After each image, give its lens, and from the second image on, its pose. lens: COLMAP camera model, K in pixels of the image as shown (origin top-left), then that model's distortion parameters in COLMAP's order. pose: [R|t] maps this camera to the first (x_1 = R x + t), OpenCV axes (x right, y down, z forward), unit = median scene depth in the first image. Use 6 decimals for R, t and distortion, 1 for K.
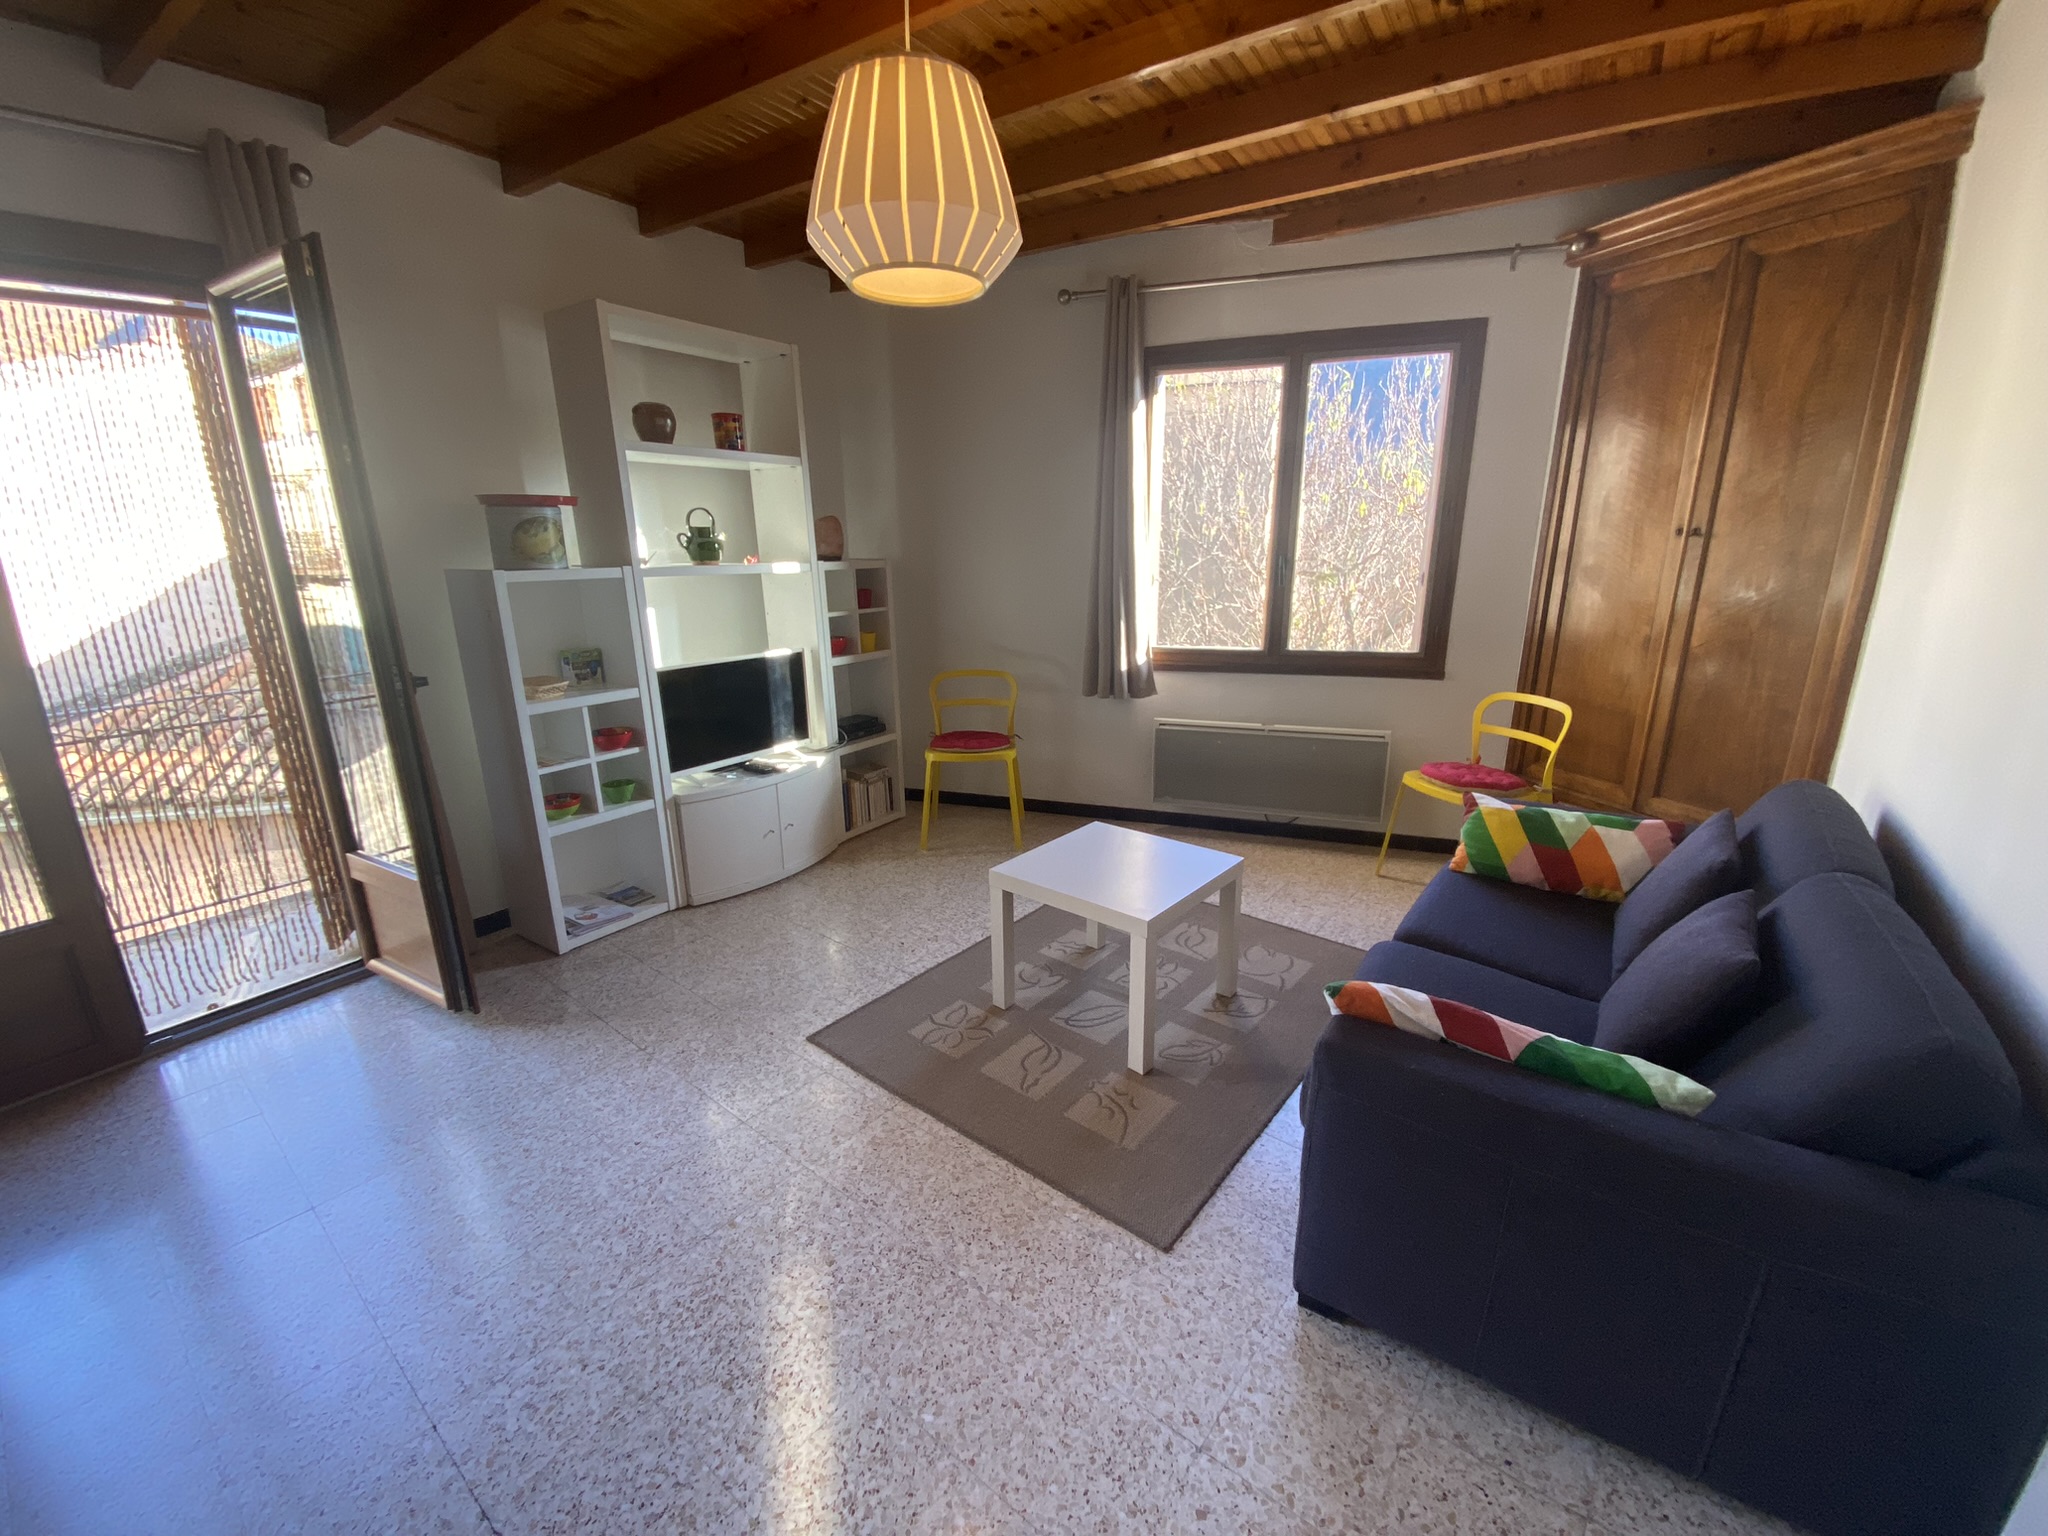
lens RADIAL K [[824.9, 0, 1037.7], [0, 824.9, 773.9], [0, 0, 1]] dist [0.019181, -0.023307]
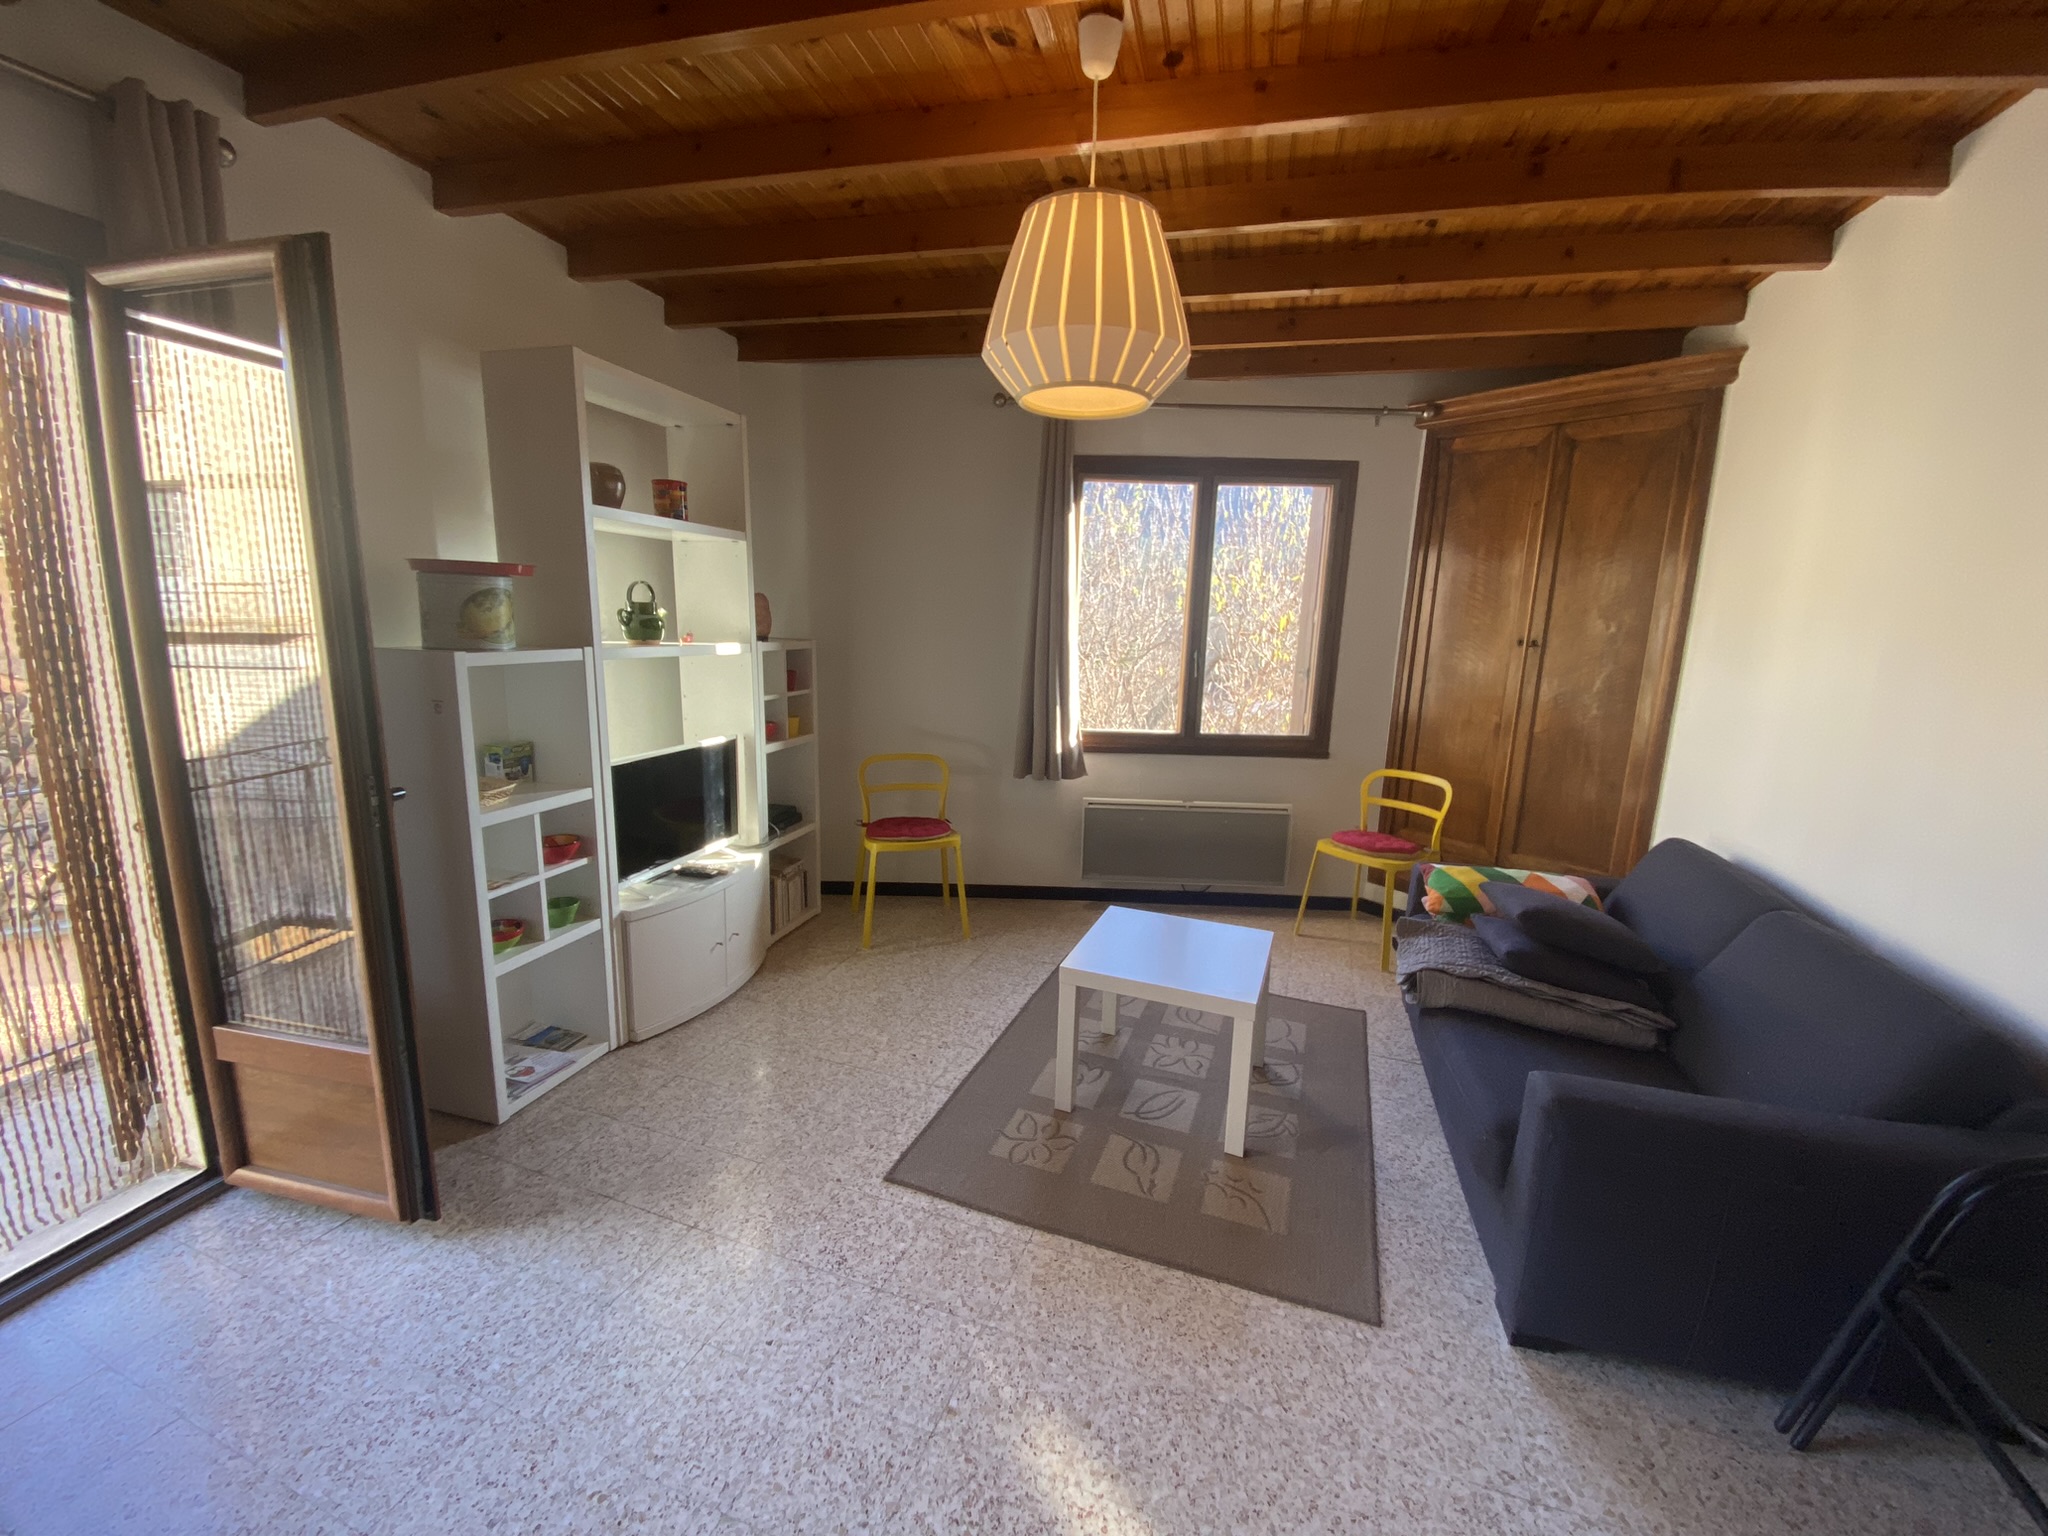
lens RADIAL K [[830.8, 0, 1024.0], [0, 830.8, 768.0], [0, 0, 1]] dist [0.015570, -0.021620]
pose [[0.946694, -0.020456, 0.321485, -0.325230], [0.047761, 0.995865, -0.077277, -0.035689], [-0.318575, 0.088512, 0.943756, 0.049126]]
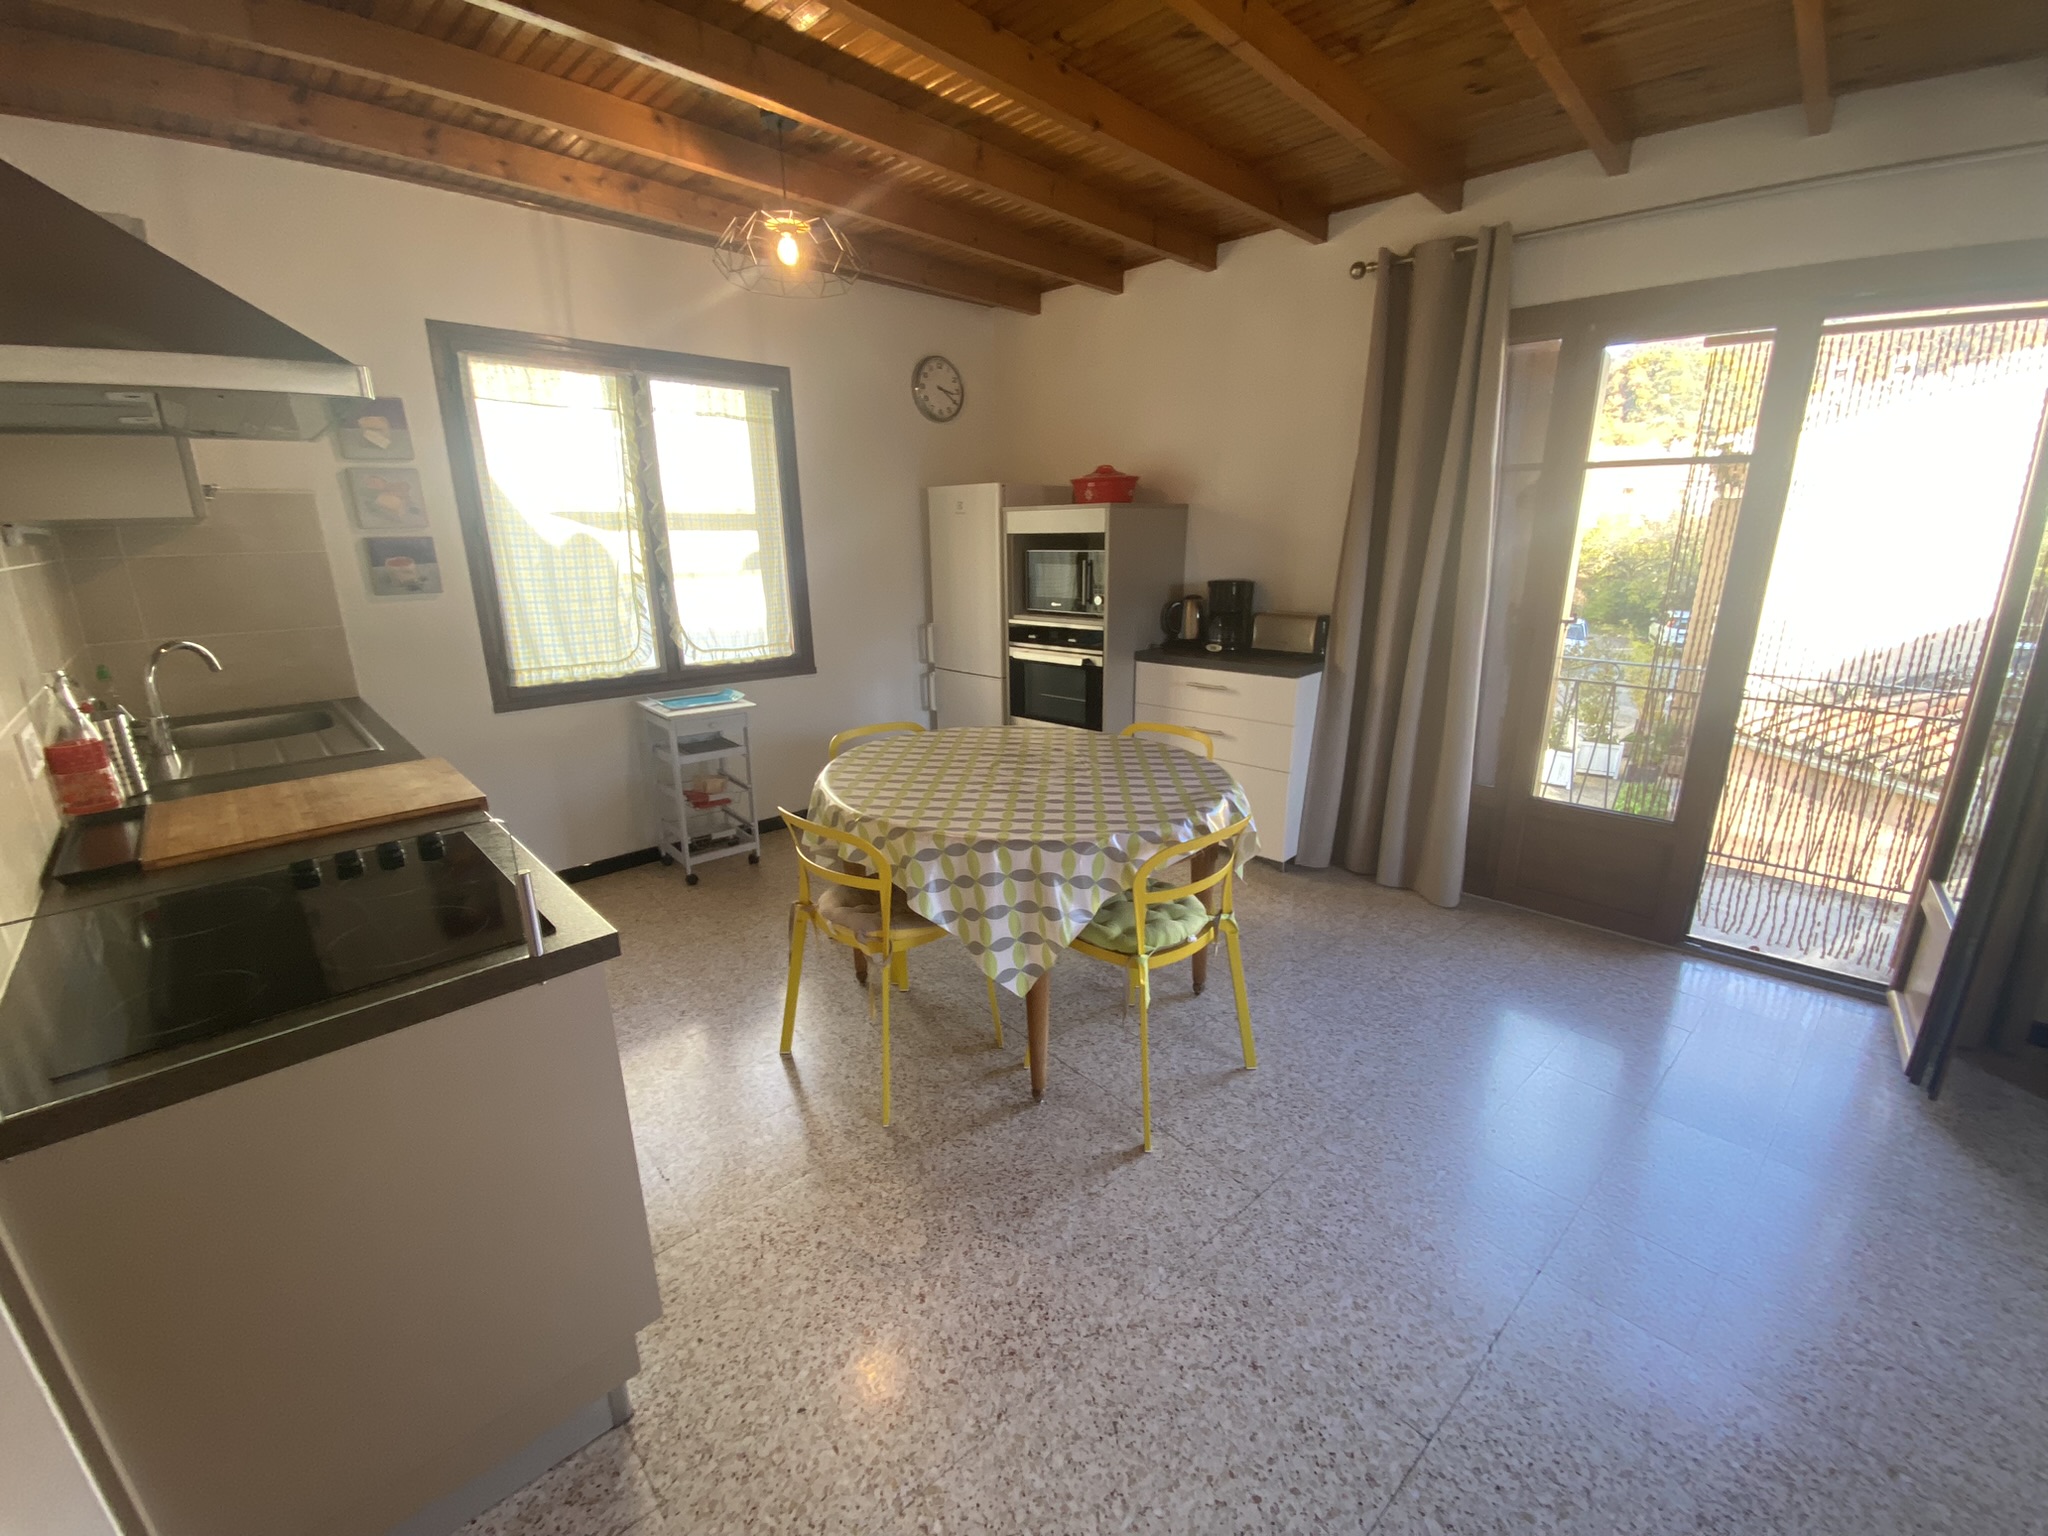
lens RADIAL K [[824.9, 0, 1037.7], [0, 824.9, 773.9], [0, 0, 1]] dist [0.019181, -0.023307]
pose [[-0.183199, 0.285369, -0.940746, 0.165302], [-0.253552, 0.910849, 0.325677, -0.051357], [0.949816, 0.298191, -0.094511, 0.067343]]
